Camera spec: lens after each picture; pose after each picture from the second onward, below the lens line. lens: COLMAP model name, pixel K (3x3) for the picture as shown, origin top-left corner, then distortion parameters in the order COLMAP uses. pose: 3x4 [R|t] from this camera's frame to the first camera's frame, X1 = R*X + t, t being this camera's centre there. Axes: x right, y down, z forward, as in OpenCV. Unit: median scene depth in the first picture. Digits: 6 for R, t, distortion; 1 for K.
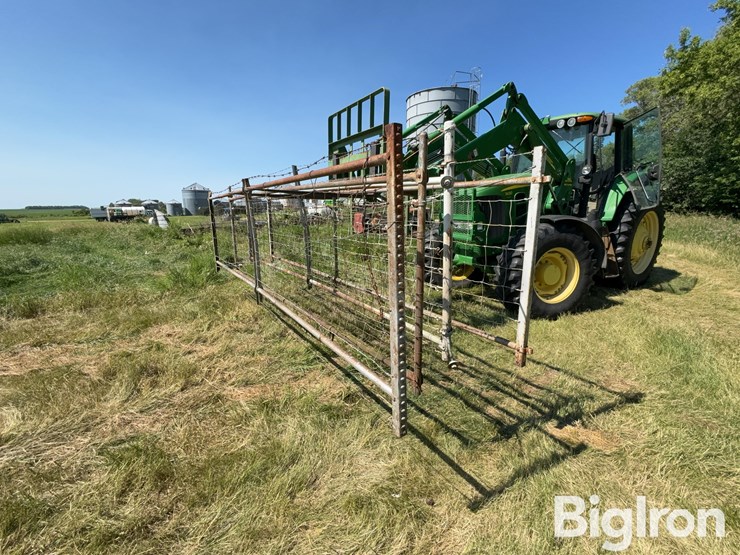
lens RADIAL K [[322.3, 0, 369.4], [0, 322.3, 275.6], [0, 0, 1]] dist [-0.000002, -0.000254]
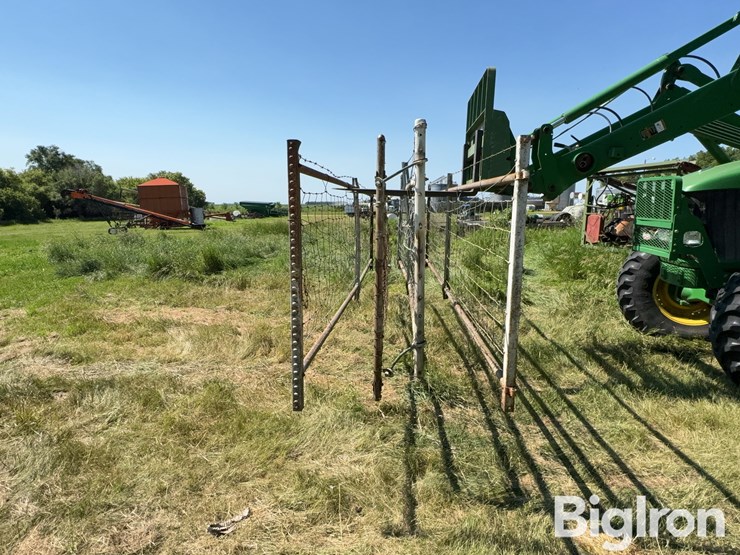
lens RADIAL K [[419.1, 0, 369.6], [0, 419.1, 274.6], [0, 0, 1]] dist [-0.000911, -0.000113]
pose [[0.789686, 0.108663, -0.603812, 0.452066], [-0.134379, 0.990927, 0.002584, -0.002473], [0.598614, 0.079099, 0.797123, -0.020360]]
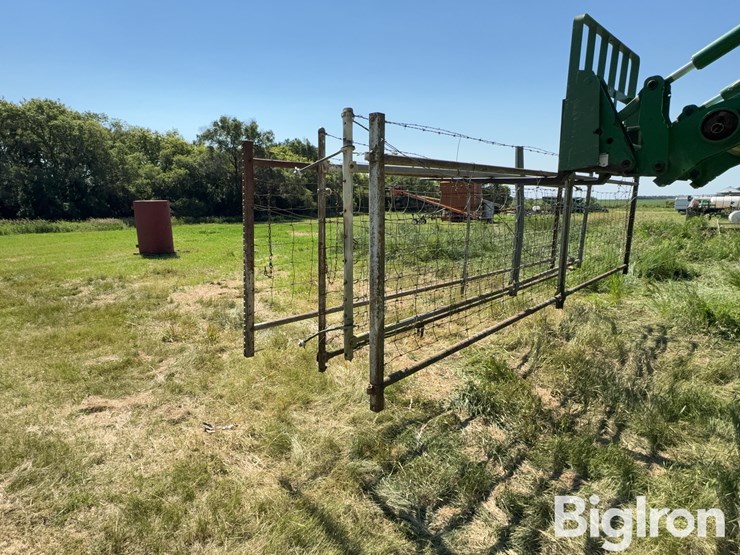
lens RADIAL K [[419.1, 0, 369.6], [0, 419.1, 274.6], [0, 0, 1]] dist [-0.000911, -0.000113]
pose [[0.210563, 0.179380, -0.960982, 0.764929], [-0.205095, 0.969249, 0.135984, -0.083103], [0.955824, 0.168460, 0.240878, 0.407953]]
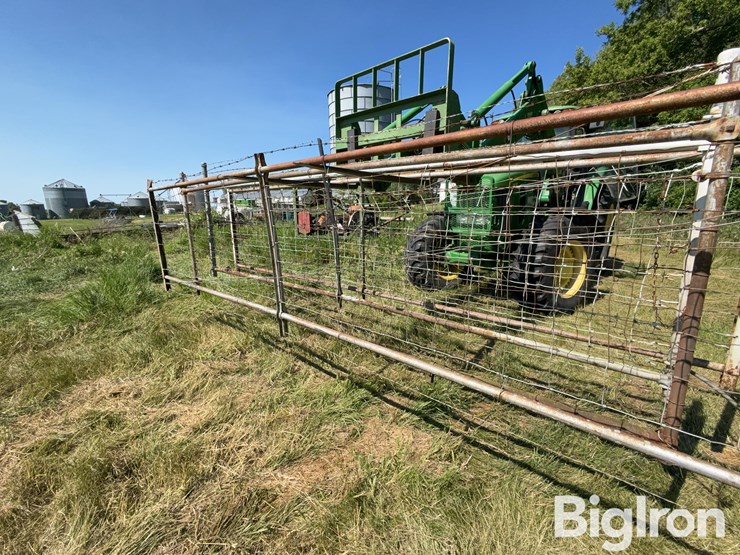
lens RADIAL K [[322.3, 0, 369.4], [0, 322.3, 275.6], [0, 0, 1]] dist [-0.000002, -0.000254]
pose [[0.964662, -0.063715, 0.255672, -0.316267], [0.063351, 0.997944, 0.009665, -0.035590], [-0.255762, 0.006873, 0.966715, 0.265427]]
